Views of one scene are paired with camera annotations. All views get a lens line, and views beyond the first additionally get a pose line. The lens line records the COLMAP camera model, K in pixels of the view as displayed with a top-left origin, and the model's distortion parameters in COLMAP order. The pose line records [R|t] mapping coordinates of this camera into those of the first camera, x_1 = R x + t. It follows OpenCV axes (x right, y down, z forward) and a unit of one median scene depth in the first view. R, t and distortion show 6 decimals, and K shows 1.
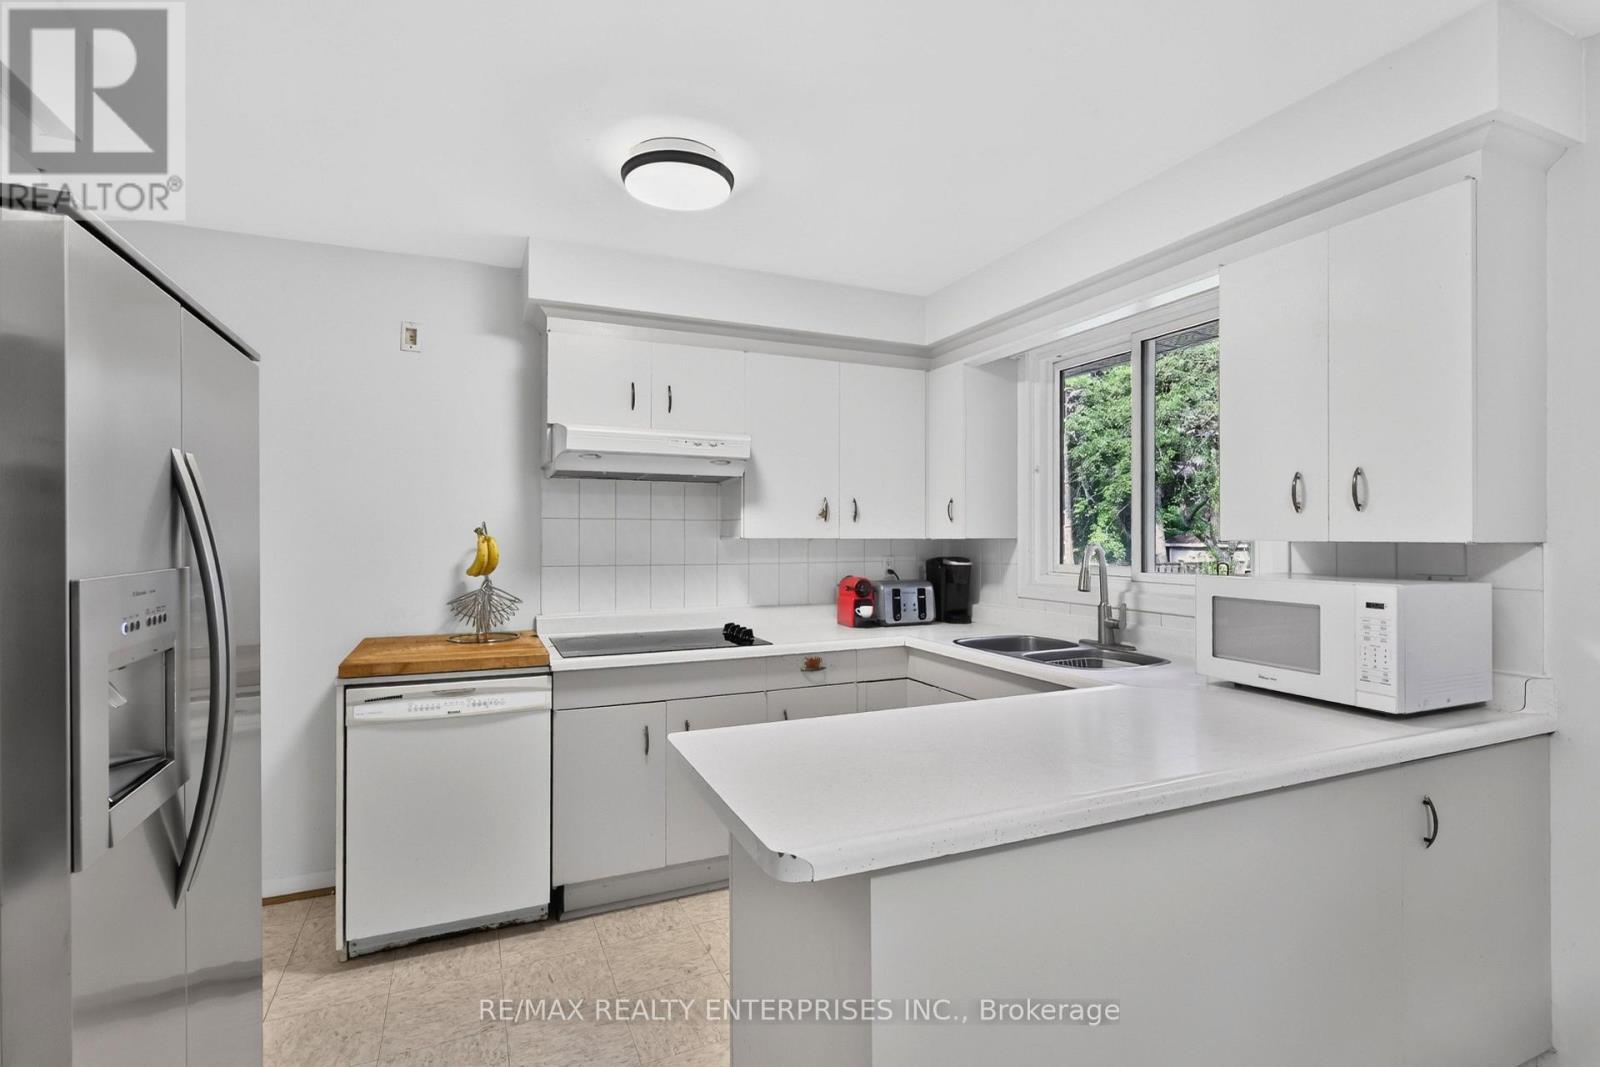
lens RADIAL K [[731.0, 0, 800.0], [0, 731.0, 533.5], [0, 0, 1]] dist [-0.000659, -0.000128]
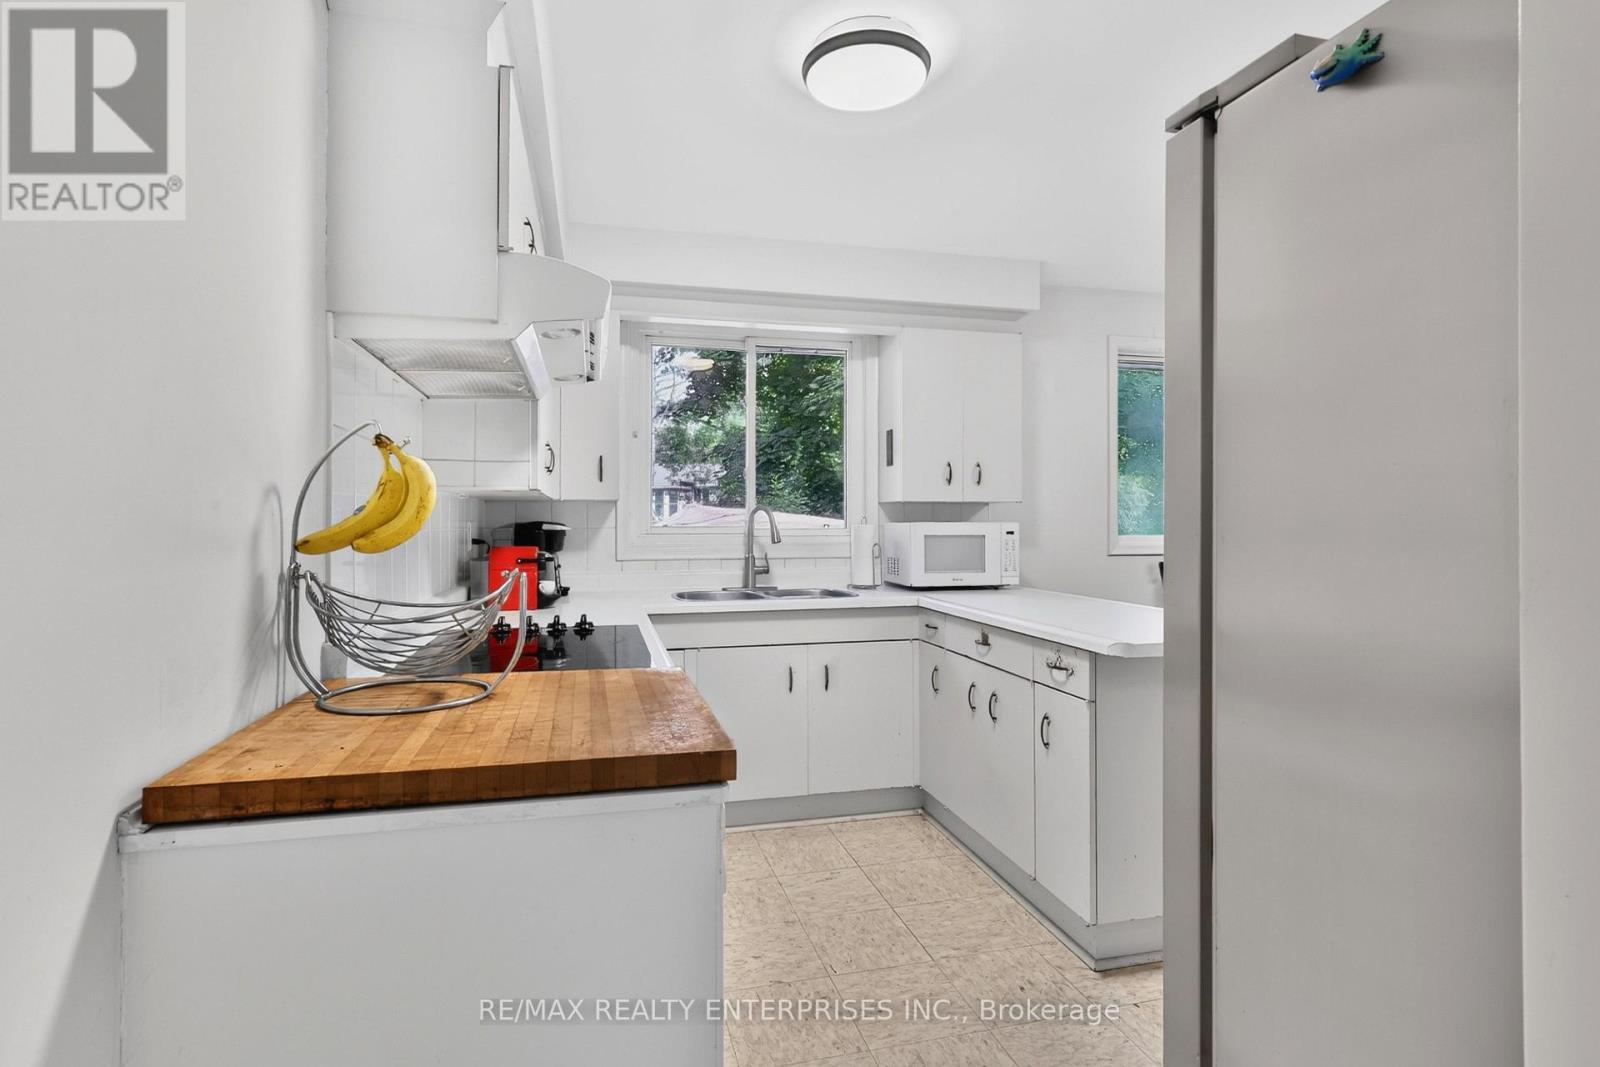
lens RADIAL K [[898.8, 0, 802.9], [0, 898.8, 509.4], [0, 0, 1]] dist [-0.000178, 0.000004]
pose [[0.176554, 0.007172, 0.984265, -1.031715], [-0.004563, 0.999969, -0.006468, 0.030544], [-0.984280, -0.003349, 0.176581, 0.655834]]
